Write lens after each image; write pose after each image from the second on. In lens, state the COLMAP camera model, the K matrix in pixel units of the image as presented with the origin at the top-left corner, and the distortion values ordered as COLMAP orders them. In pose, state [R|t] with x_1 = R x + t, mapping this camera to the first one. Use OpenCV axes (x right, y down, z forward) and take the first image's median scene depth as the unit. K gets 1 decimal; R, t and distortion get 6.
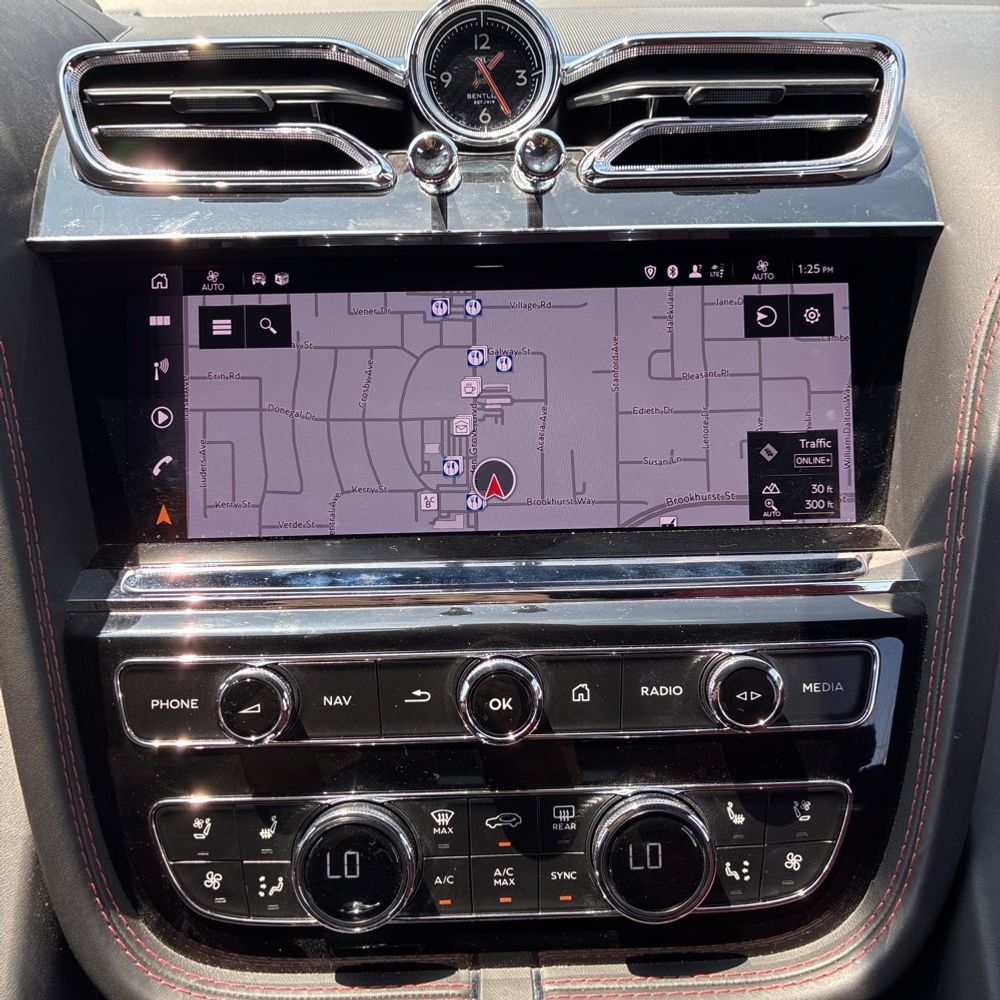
lens RADIAL K [[1015.6, 0, 501.9], [0, 1015.6, 503.7], [0, 0, 1]] dist [0.008297, 0.021055]
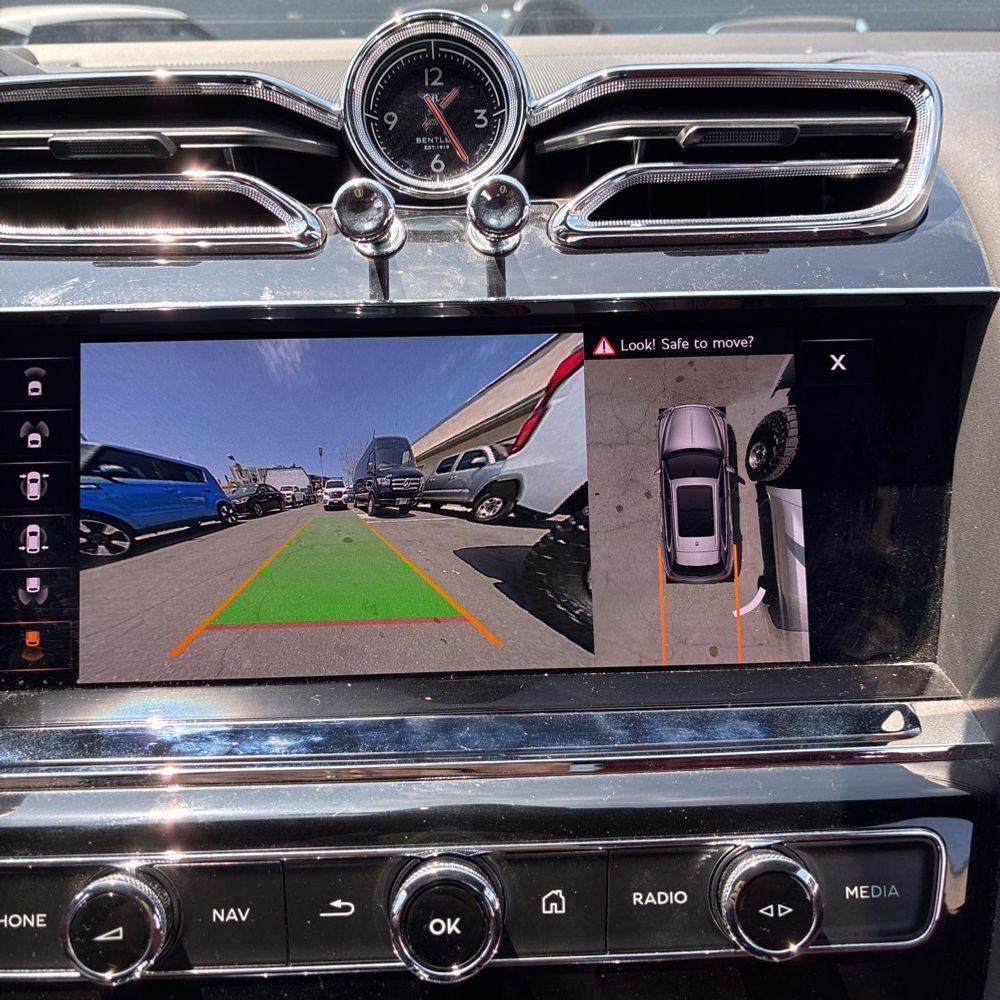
lens RADIAL K [[1019.3, 0, 495.3], [0, 1019.3, 501.7], [0, 0, 1]] dist [0.020014, -0.009778]
pose [[0.999991, -0.004256, 0.000706, 0.032690], [0.004290, 0.998203, -0.059763, -0.061563], [-0.000450, 0.059765, 0.998212, 0.205289]]
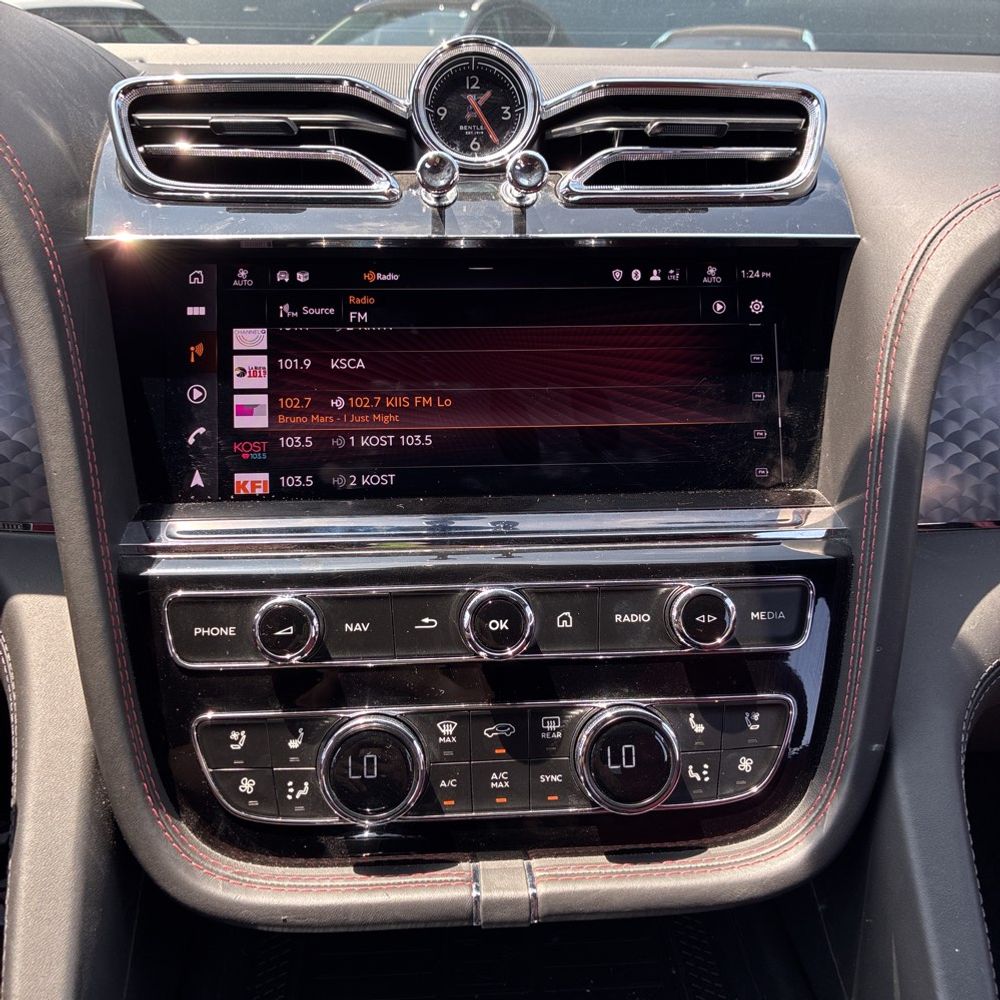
lens RADIAL K [[1007.7, 0, 498.3], [0, 1007.7, 500.4], [0, 0, 1]] dist [0.020363, -0.000333]
pose [[0.998823, 0.000698, 0.048491, -0.051989], [0.002020, 0.998430, -0.055969, 0.105086], [-0.048454, 0.056002, 0.997254, -0.155679]]
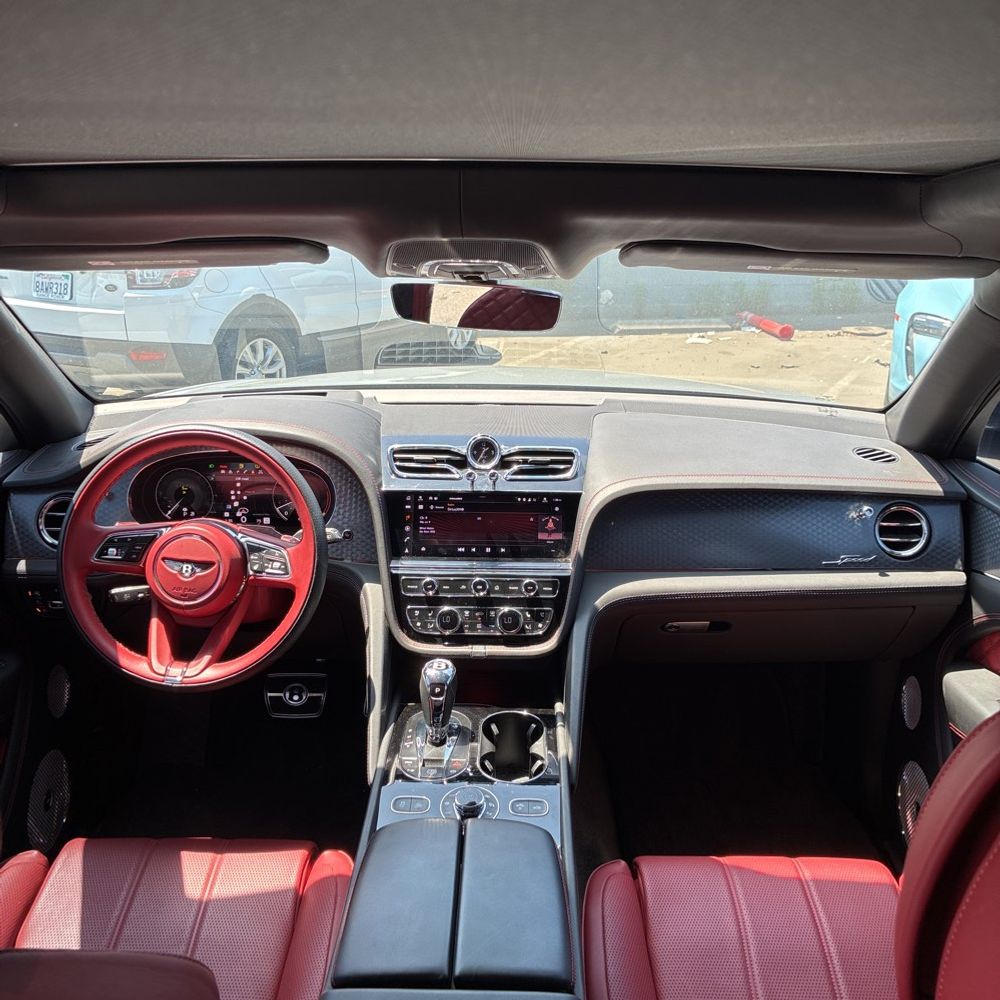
lens RADIAL K [[1007.0, 0, 505.7], [0, 1007.0, 476.7], [0, 0, 1]] dist [0.100091, -0.147647]
pose [[0.999080, 0.033621, -0.026634, 0.213524], [-0.037703, 0.984440, -0.171628, 0.452761], [0.020450, 0.172474, 0.984802, -3.522242]]
